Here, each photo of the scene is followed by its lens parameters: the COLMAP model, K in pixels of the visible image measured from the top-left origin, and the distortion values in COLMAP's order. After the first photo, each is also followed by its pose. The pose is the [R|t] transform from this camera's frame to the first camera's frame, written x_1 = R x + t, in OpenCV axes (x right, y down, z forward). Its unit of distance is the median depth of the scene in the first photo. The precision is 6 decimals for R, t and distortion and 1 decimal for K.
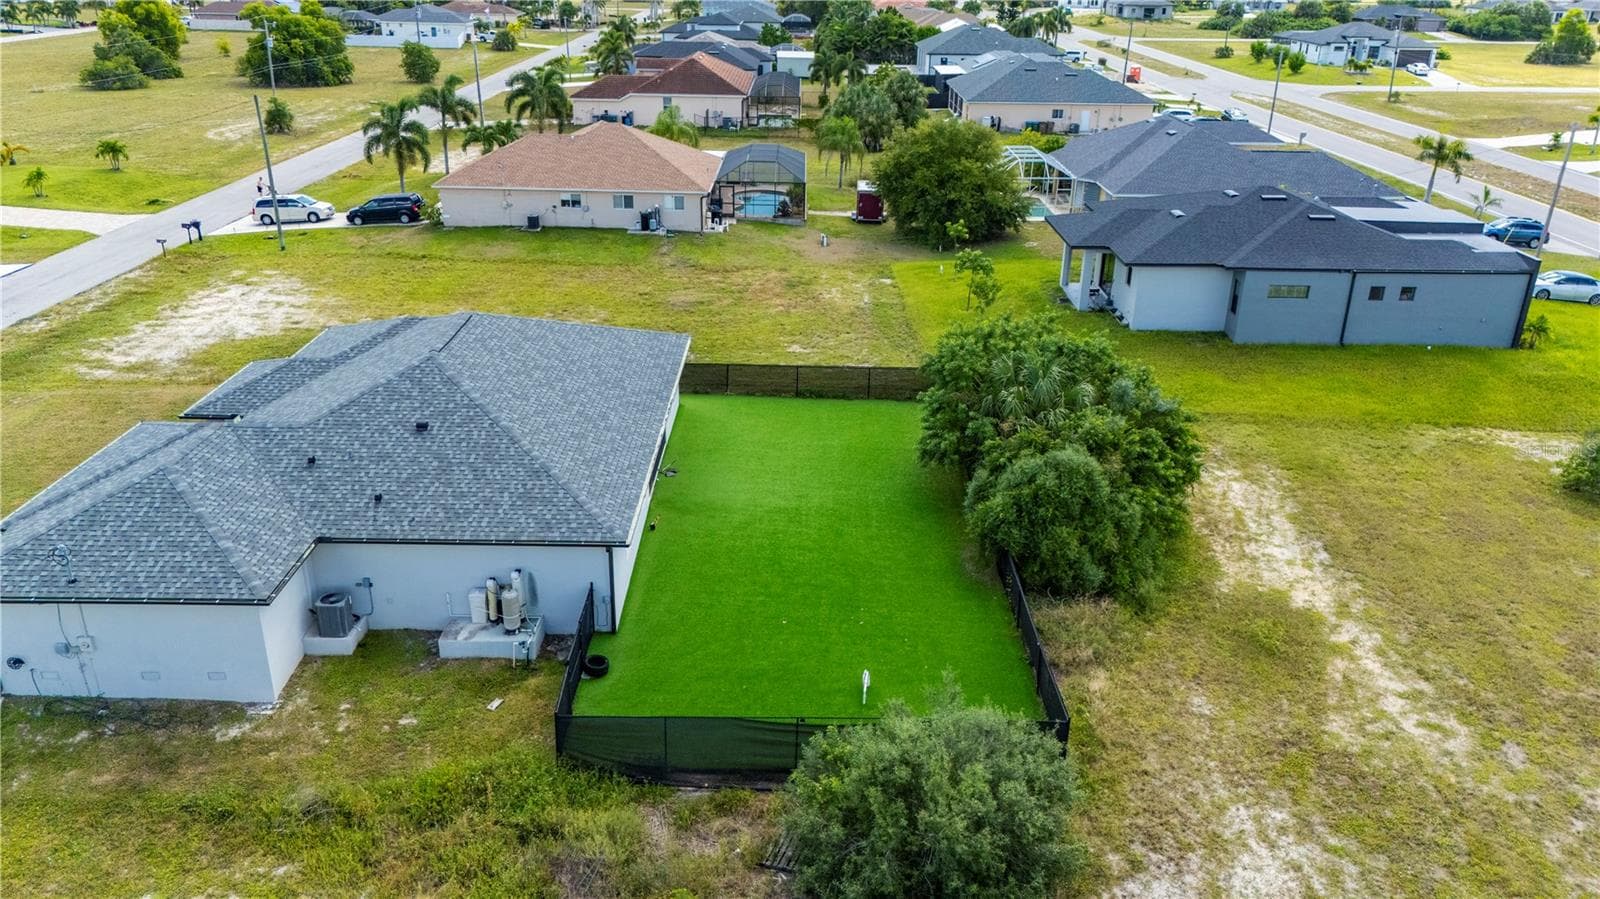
lens RADIAL K [[1188.3, 0, 795.2], [0, 1188.3, 414.8], [0, 0, 1]] dist [0.060883, -0.051190]
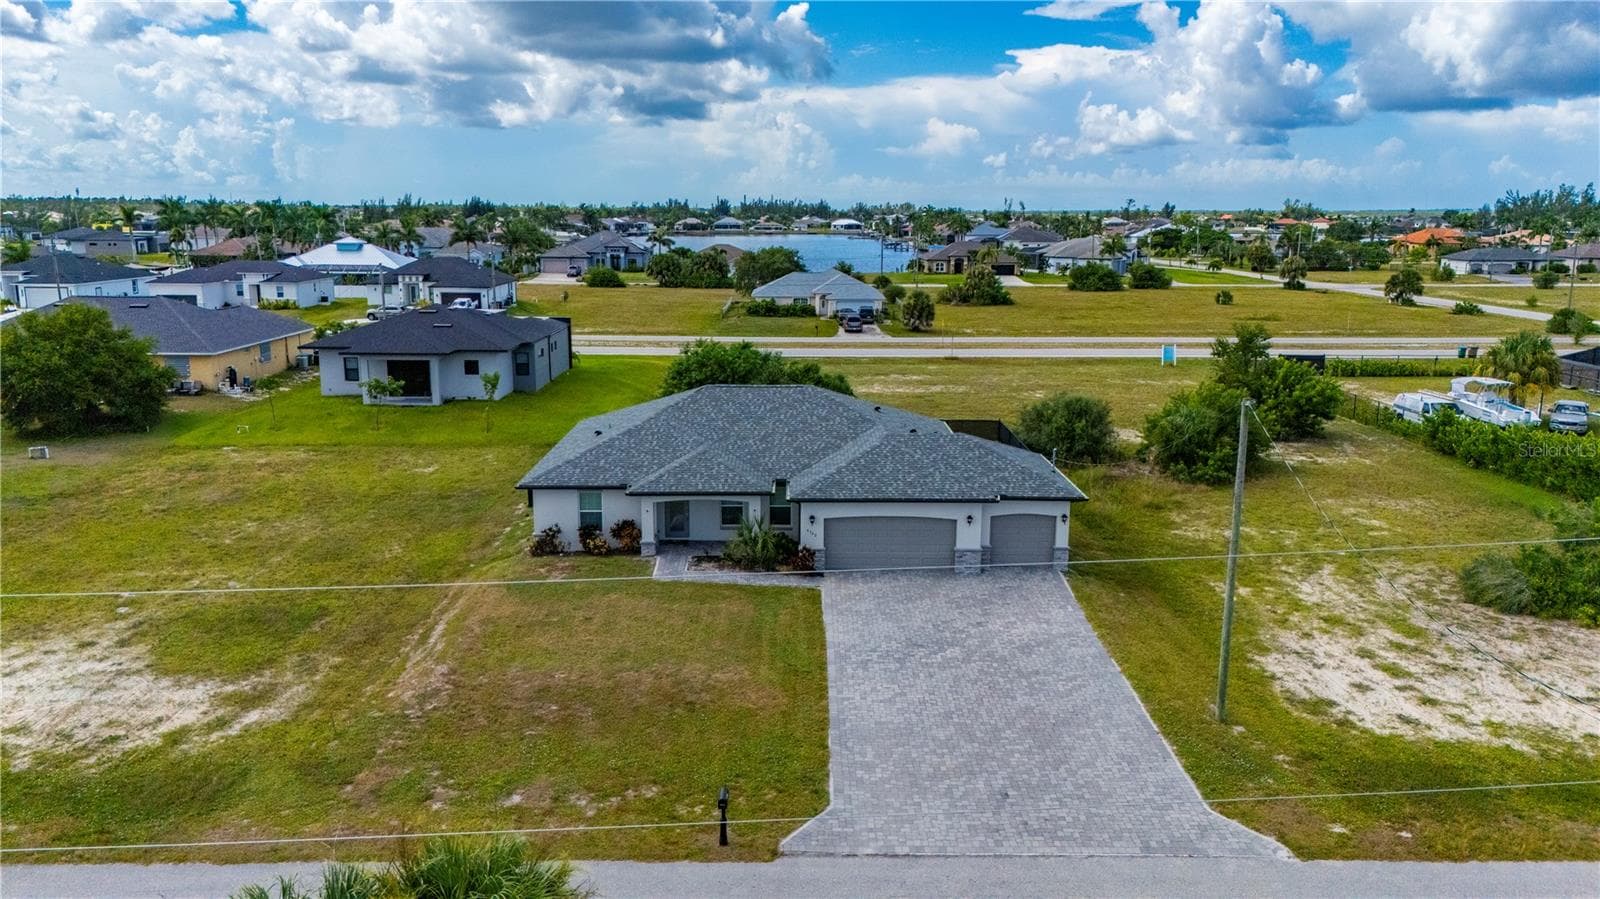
lens RADIAL K [[1187.0, 0, 803.5], [0, 1187.0, 398.0], [0, 0, 1]] dist [0.050242, -0.040157]
pose [[-0.020118, -0.171007, 0.985064, -1.127010], [0.359615, 0.918085, 0.166724, -0.182122], [-0.932884, 0.357598, 0.043027, 0.624879]]
